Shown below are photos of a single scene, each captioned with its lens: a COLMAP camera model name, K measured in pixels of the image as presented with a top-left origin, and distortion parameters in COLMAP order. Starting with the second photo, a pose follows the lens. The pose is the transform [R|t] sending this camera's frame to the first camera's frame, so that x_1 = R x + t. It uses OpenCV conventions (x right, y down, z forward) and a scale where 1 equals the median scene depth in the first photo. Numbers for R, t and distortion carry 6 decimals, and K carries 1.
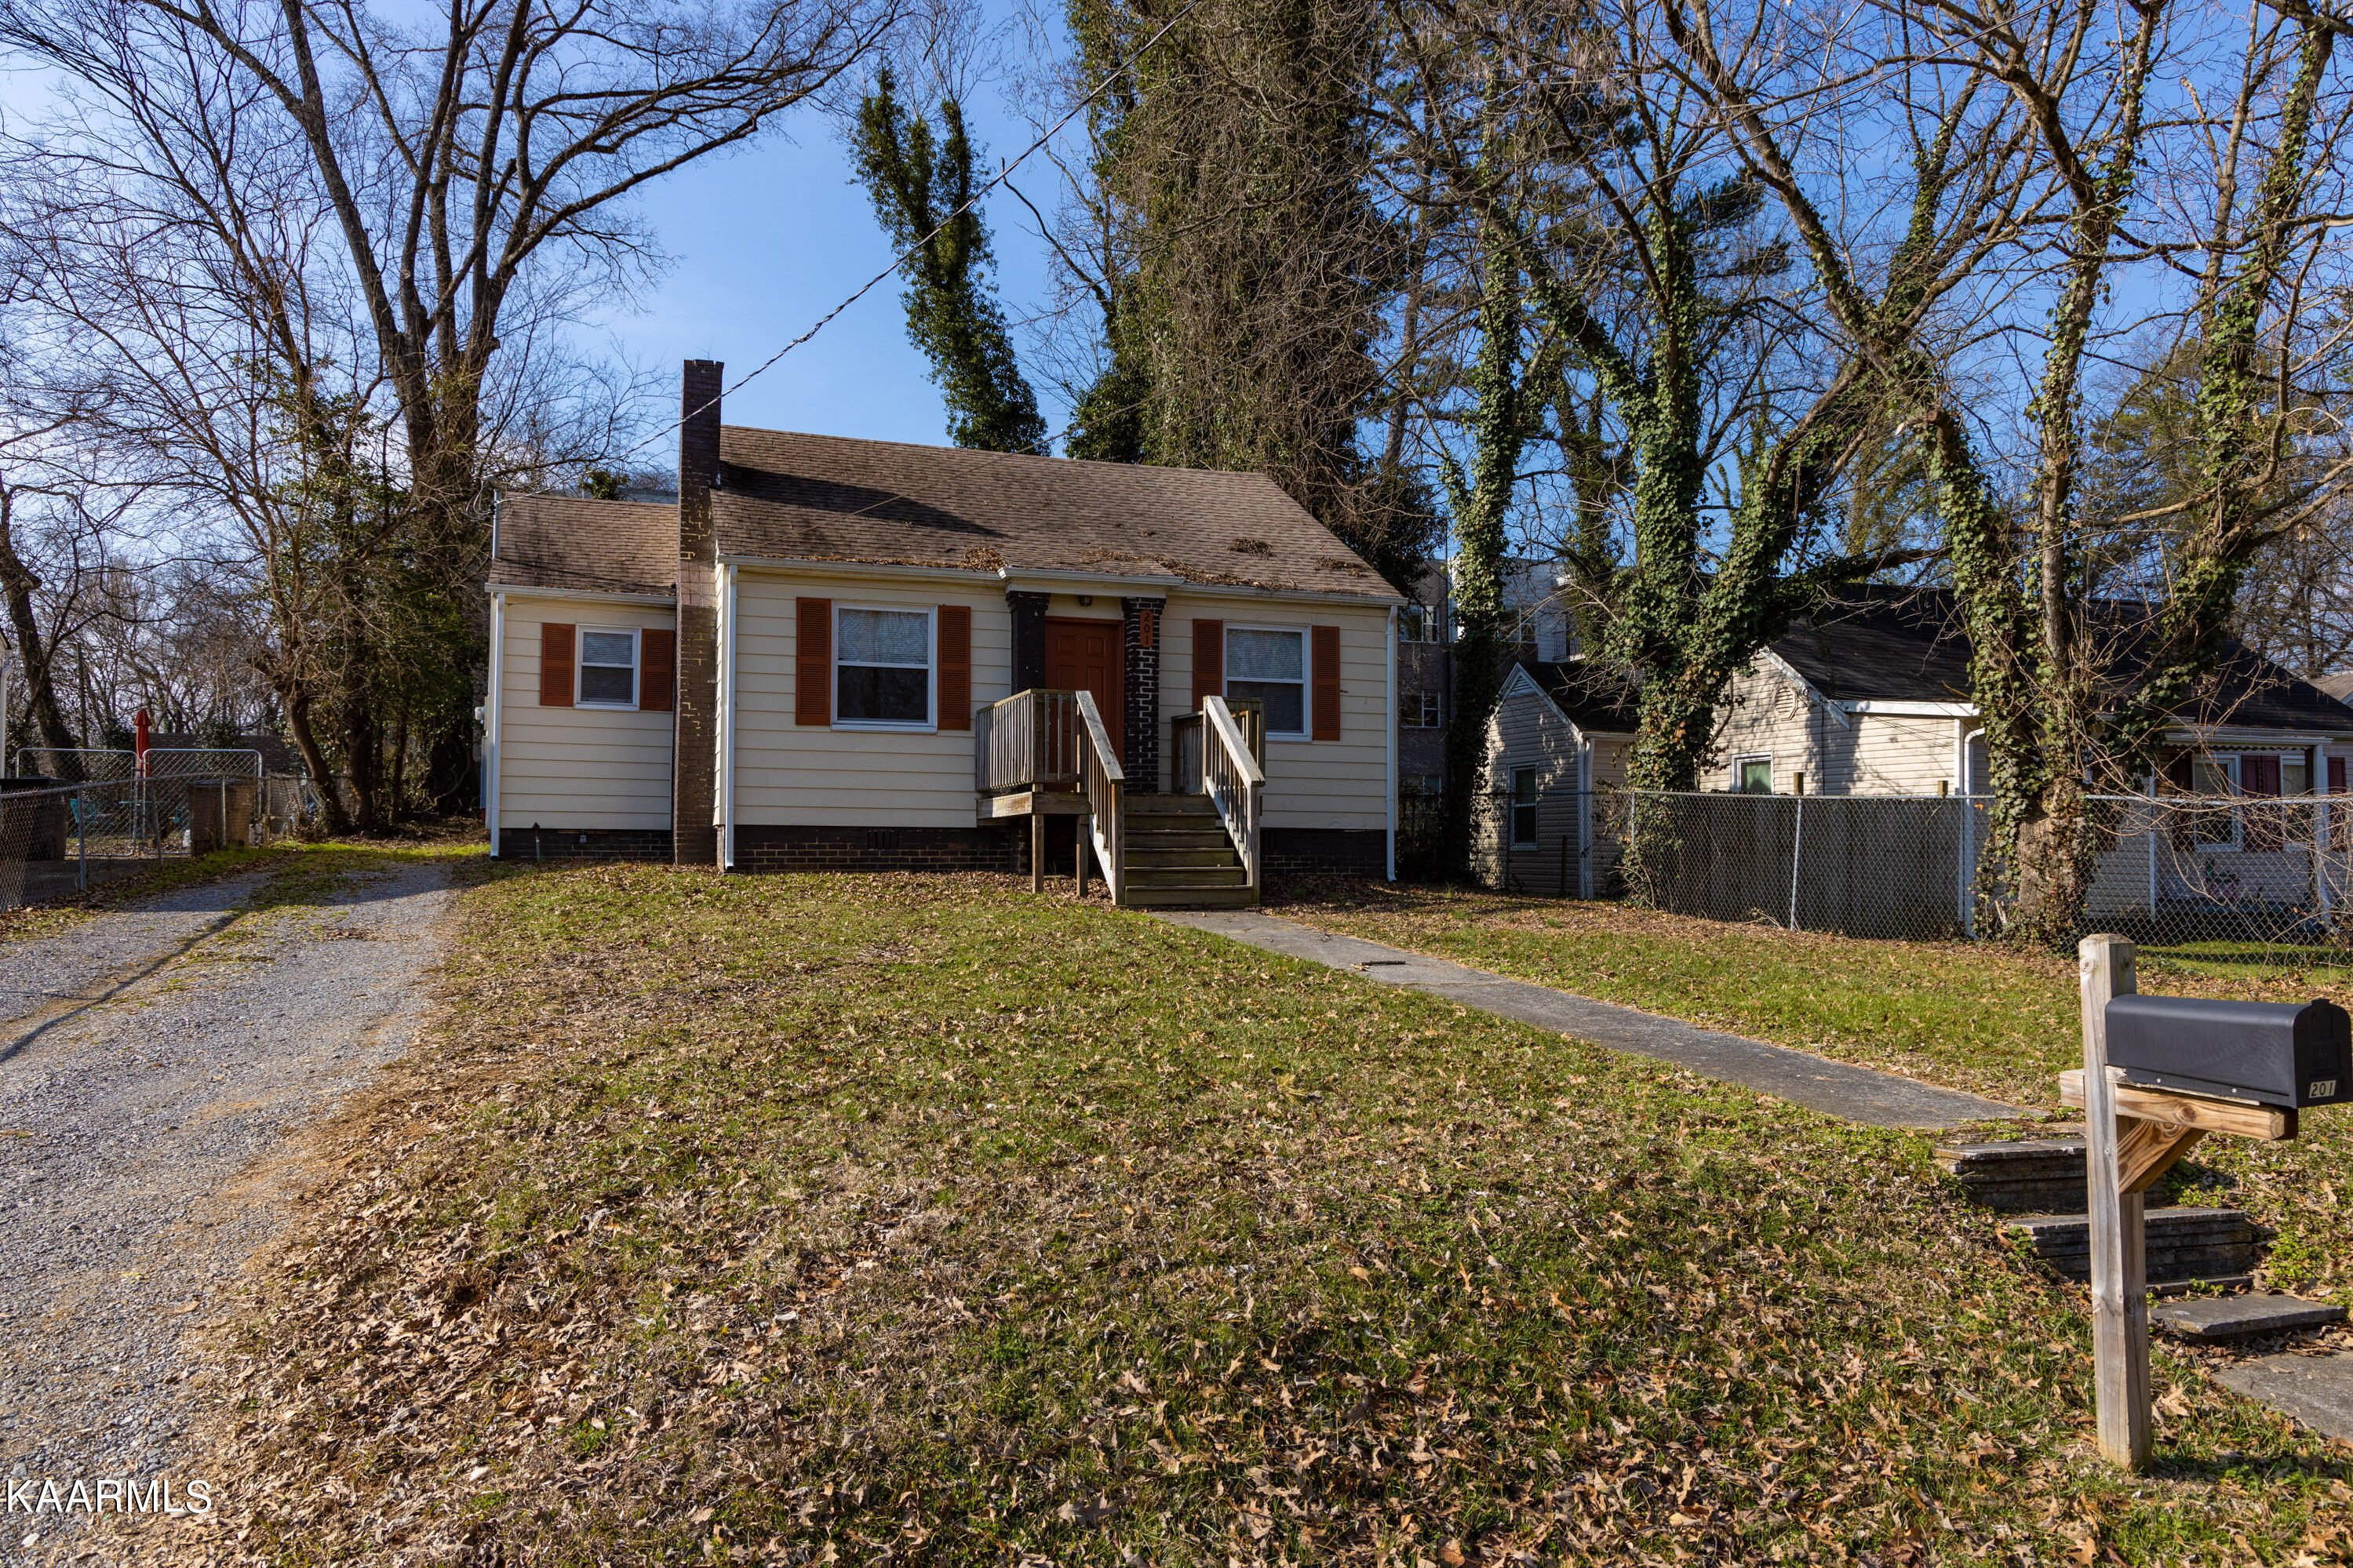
lens RADIAL K [[1594.6, 0, 1169.6], [0, 1594.6, 784.1], [0, 0, 1]] dist [0.003207, 0.006167]
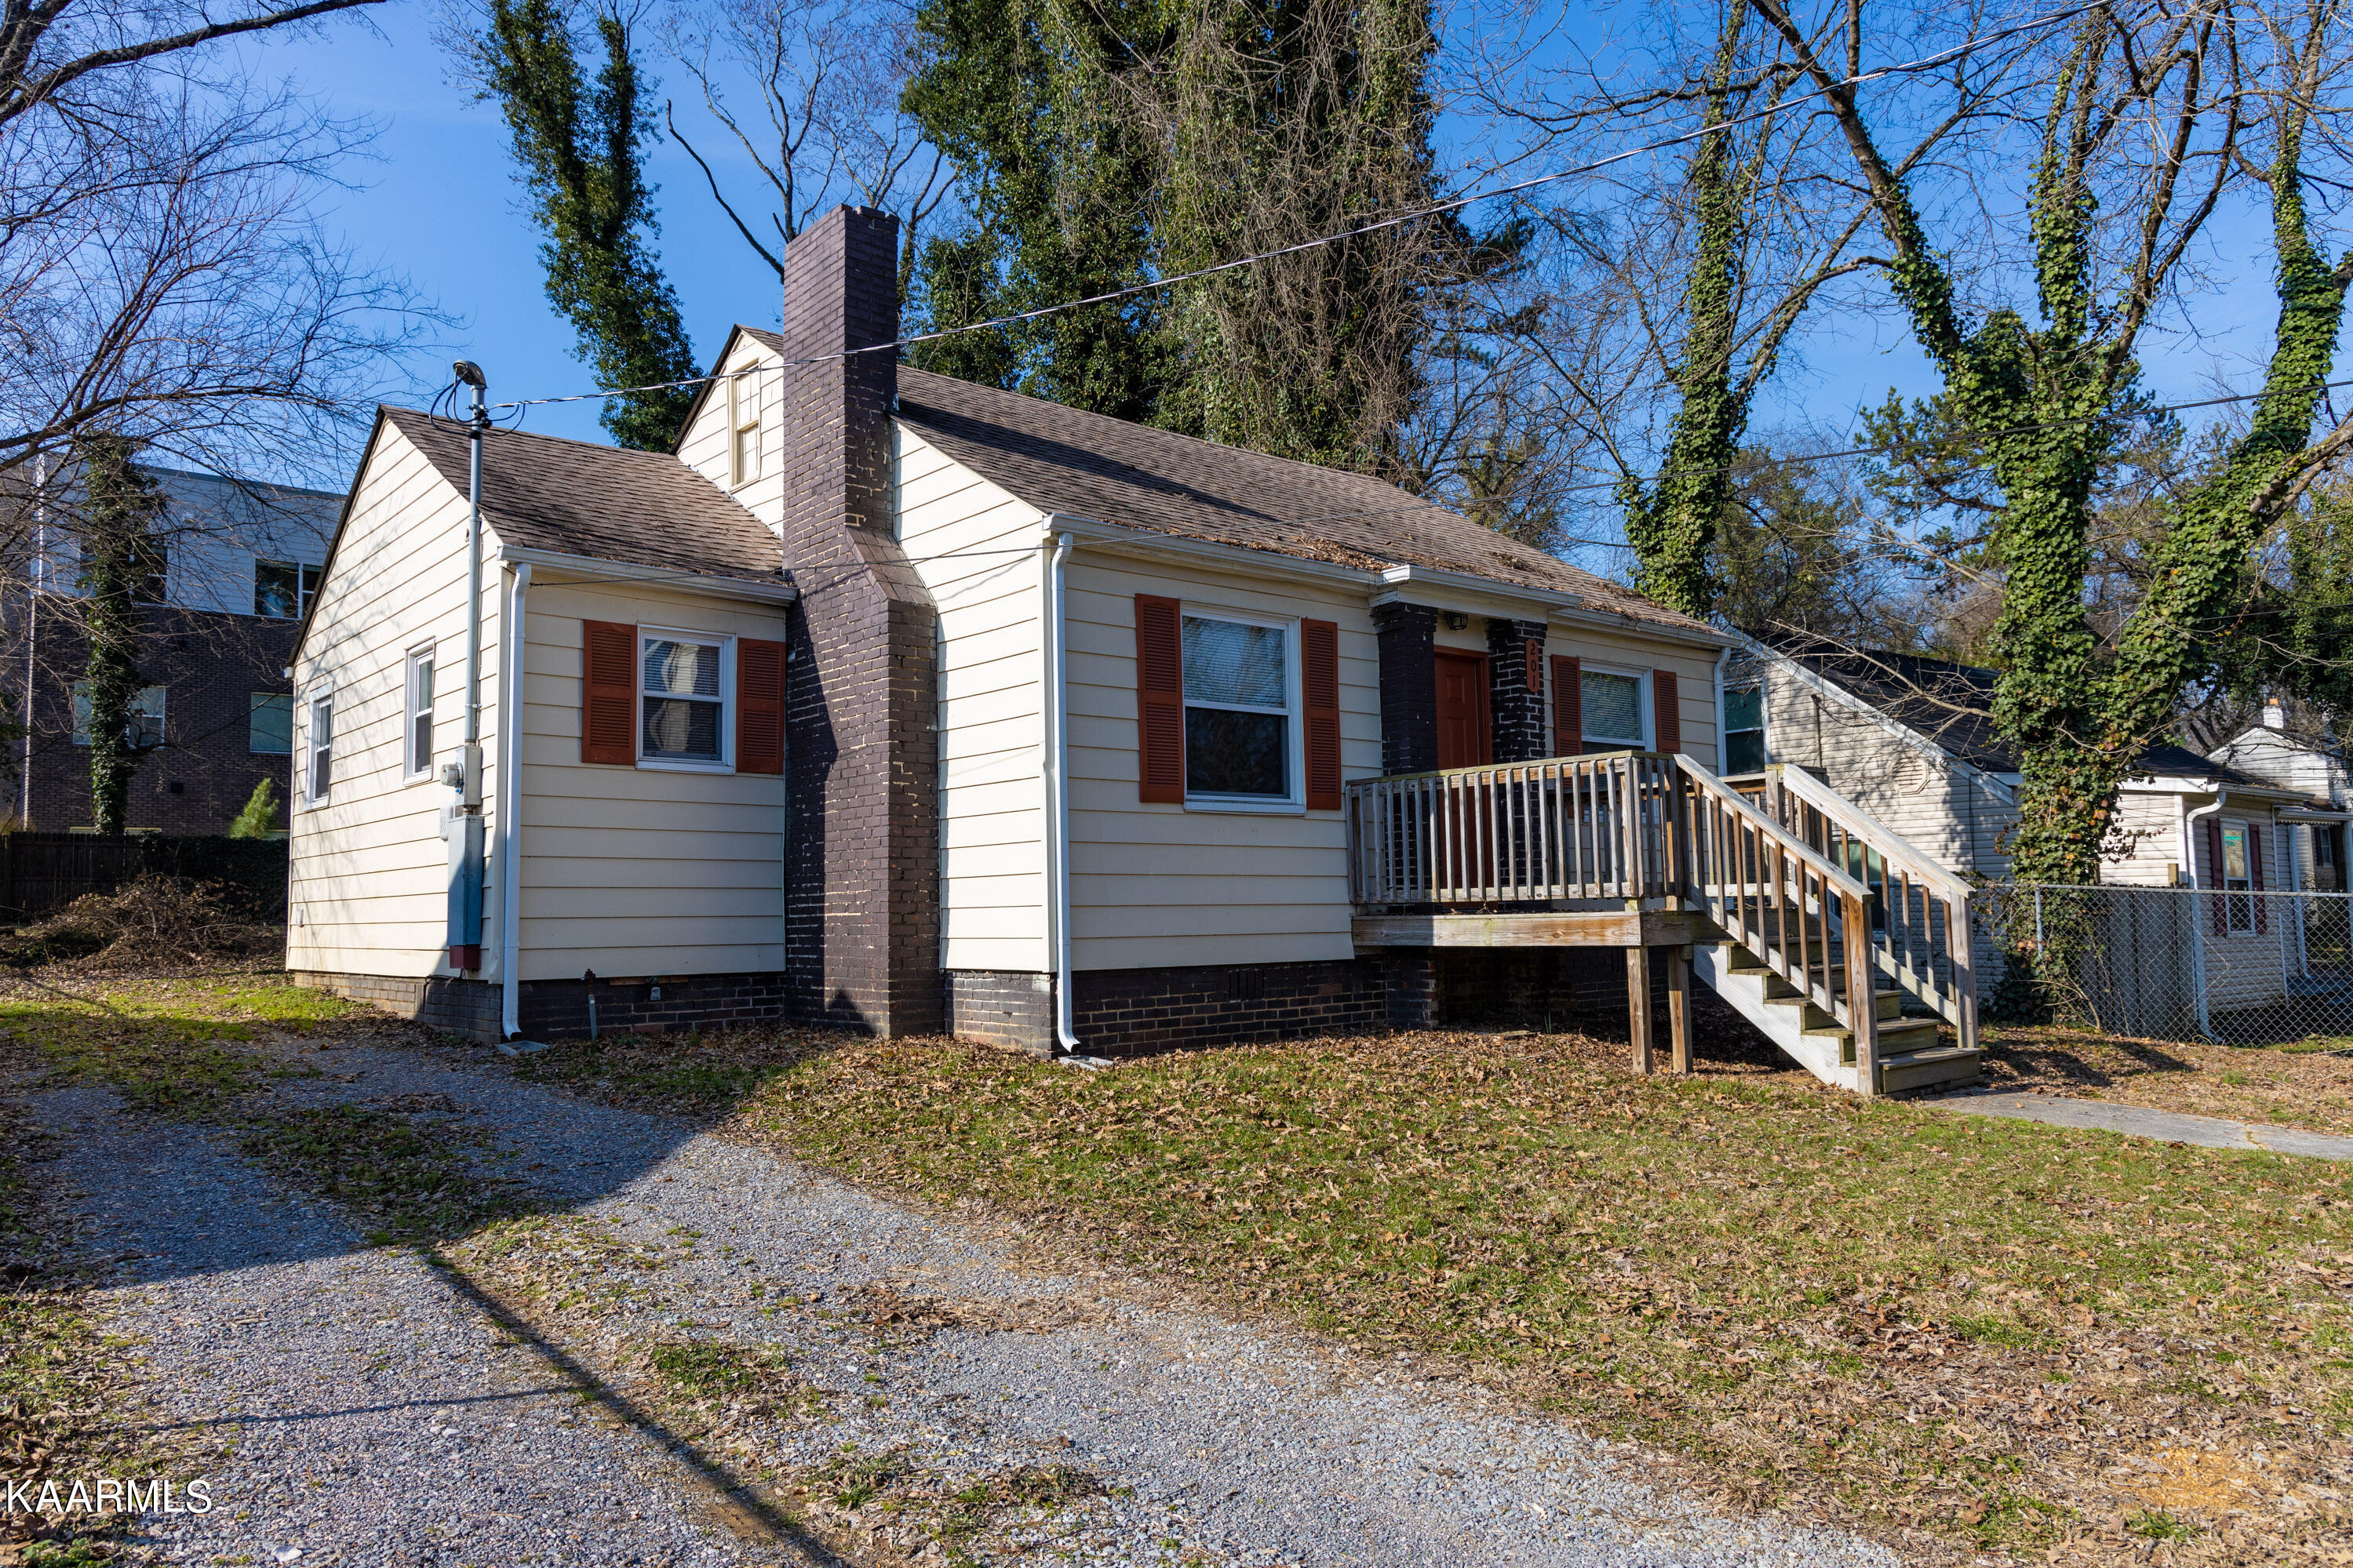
lens RADIAL K [[1594.6, 0, 1180.6], [0, 1594.6, 784.8], [0, 0, 1]] dist [0.003207, 0.006167]
pose [[0.934221, 0.006771, 0.356631, -0.388784], [0.006067, 0.999374, -0.034866, -0.019976], [-0.356644, 0.034736, 0.933594, 0.379274]]
